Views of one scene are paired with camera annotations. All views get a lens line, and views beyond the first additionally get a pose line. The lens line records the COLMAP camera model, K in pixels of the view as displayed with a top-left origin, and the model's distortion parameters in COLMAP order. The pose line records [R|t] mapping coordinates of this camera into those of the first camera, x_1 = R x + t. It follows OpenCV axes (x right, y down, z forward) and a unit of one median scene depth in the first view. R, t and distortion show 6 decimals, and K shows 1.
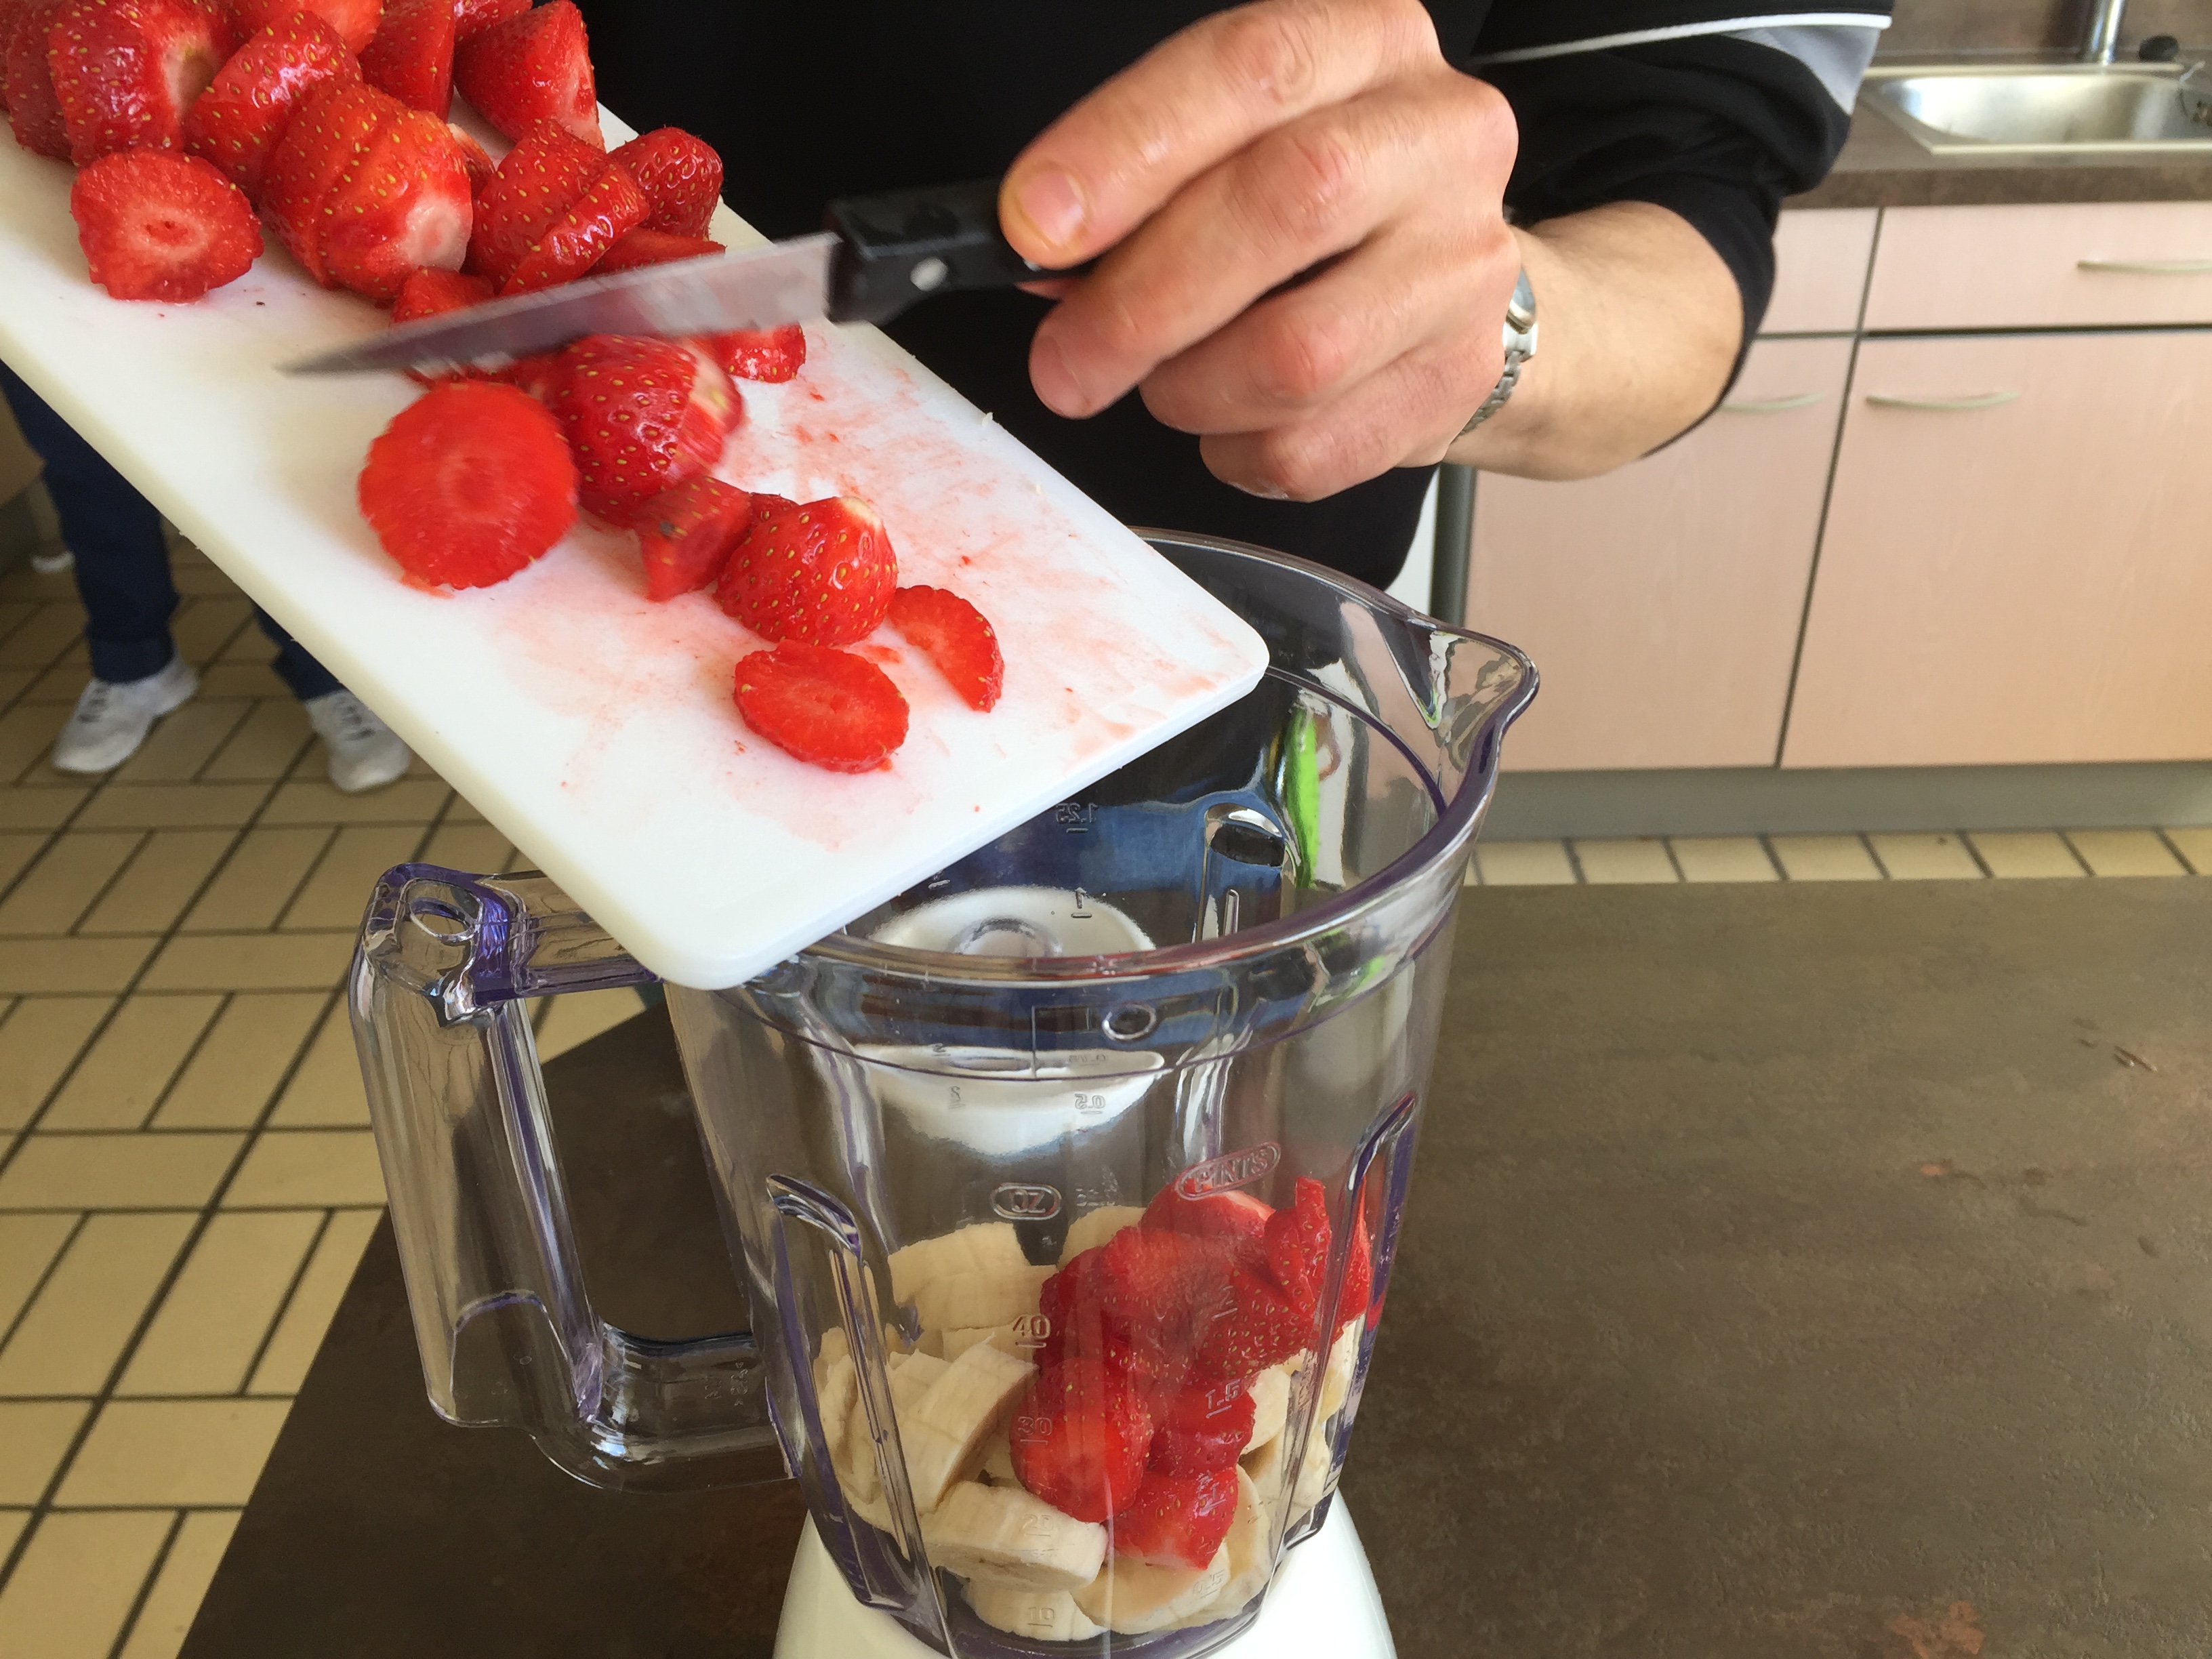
lens RADIAL K [[1872.0, 0, 1109.4], [0, 1872.0, 791.0], [0, 0, 1]] dist [0.041740, -0.084521]
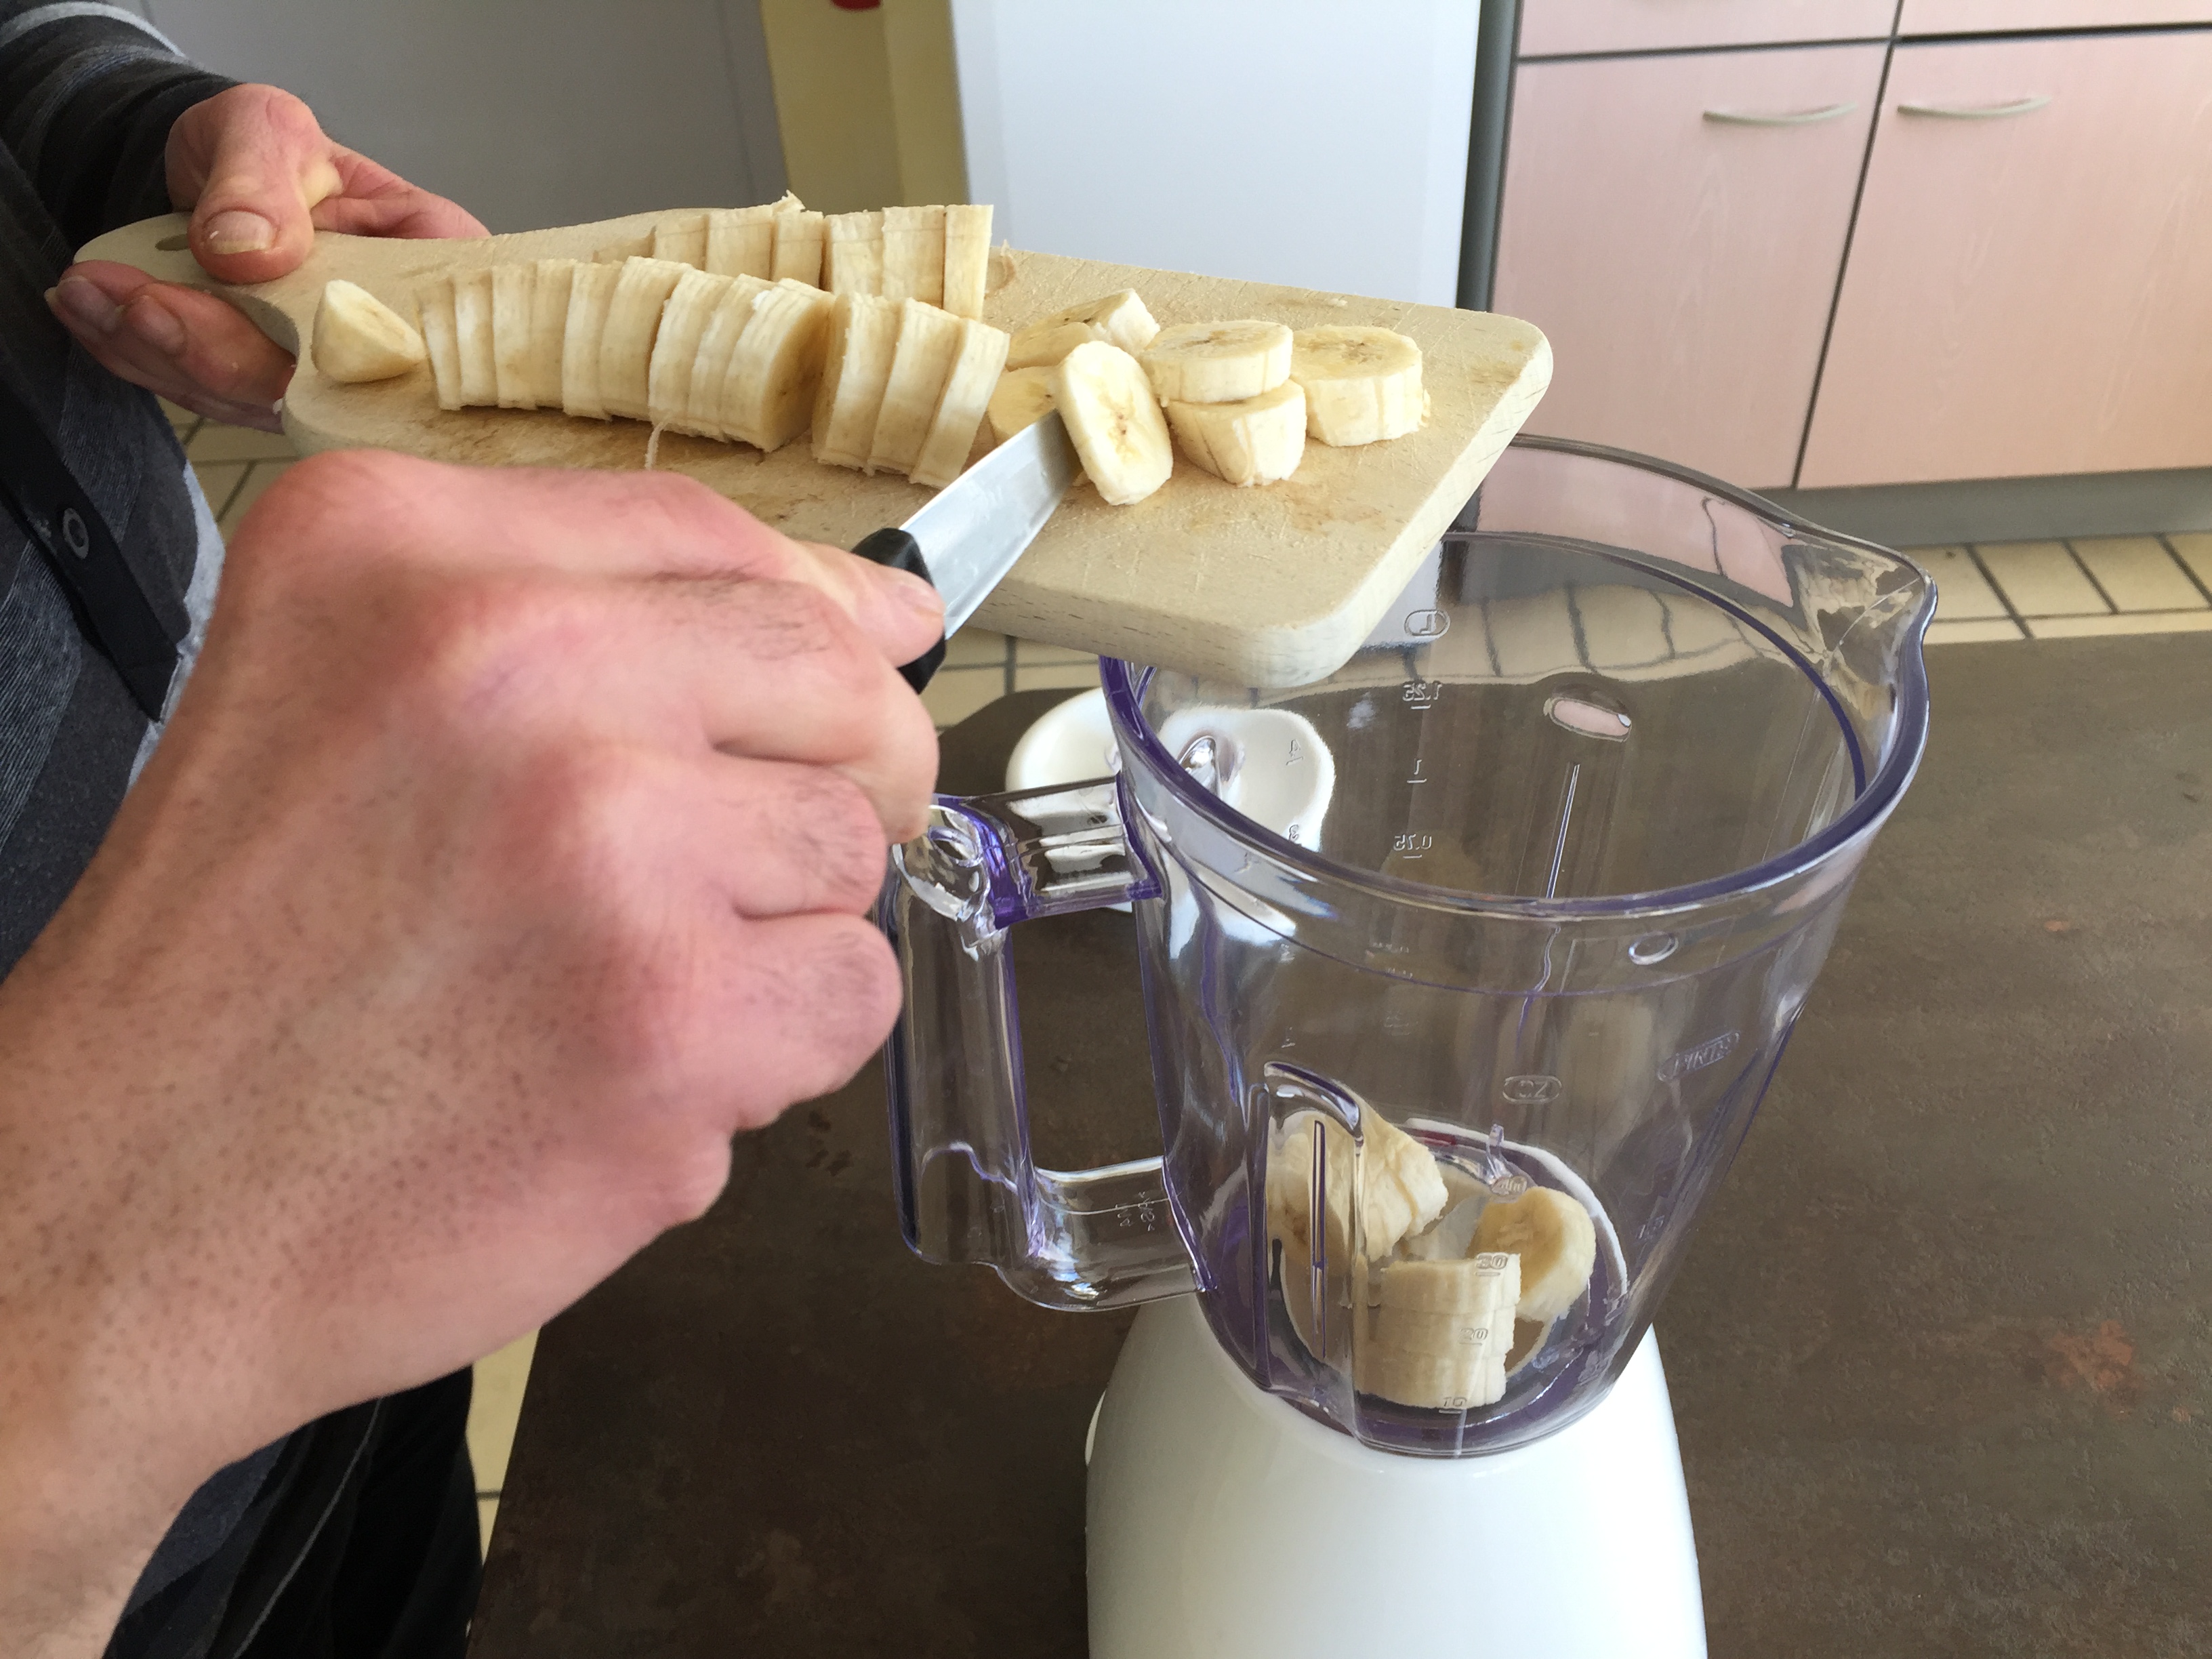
lens RADIAL K [[1872.0, 0, 1109.4], [0, 1872.0, 791.0], [0, 0, 1]] dist [0.041740, -0.084521]
pose [[0.999210, -0.036555, 0.015583, -0.127034], [0.033848, 0.988383, 0.148167, -0.056833], [-0.020818, -0.147523, 0.988840, -0.042702]]
